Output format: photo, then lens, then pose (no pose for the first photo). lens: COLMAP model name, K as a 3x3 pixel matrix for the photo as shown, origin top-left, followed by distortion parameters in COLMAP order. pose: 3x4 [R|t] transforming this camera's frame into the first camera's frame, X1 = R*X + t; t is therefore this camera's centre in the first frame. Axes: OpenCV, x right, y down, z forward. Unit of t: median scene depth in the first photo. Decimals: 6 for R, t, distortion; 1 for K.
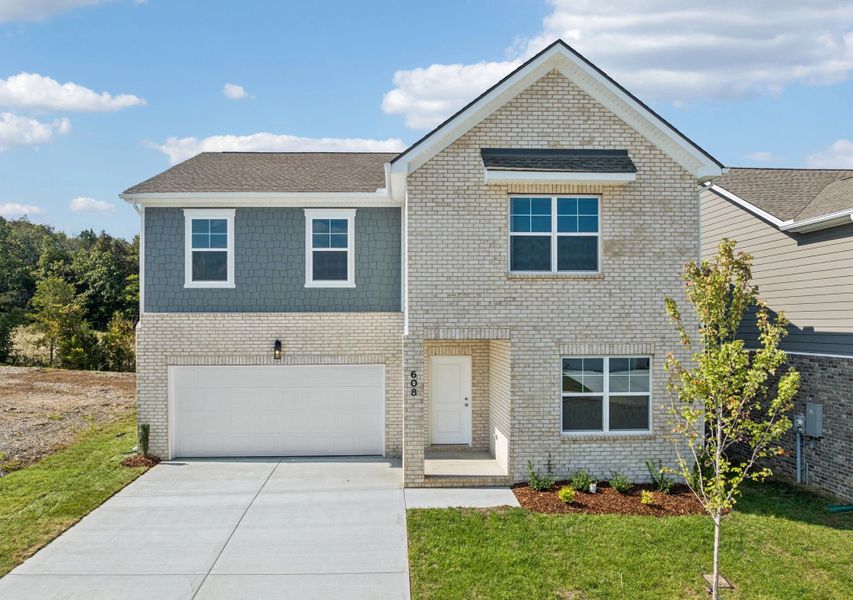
lens RADIAL K [[606.8, 0, 426.1], [0, 606.8, 303.6], [0, 0, 1]] dist [-0.031413, -0.002946]
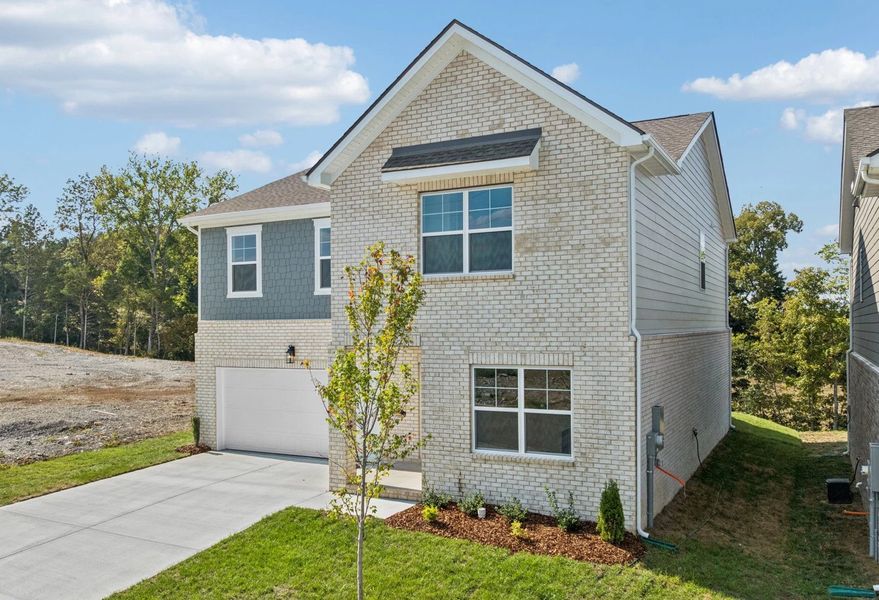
lens RADIAL K [[726.8, 0, 439.3], [0, 726.8, 303.7], [0, 0, 1]] dist [-0.019961, -0.010805]
pose [[0.869073, -0.019822, -0.494286, 0.717768], [0.020978, 0.999775, -0.003210, -0.003669], [0.494238, -0.007580, 0.869293, 0.027705]]
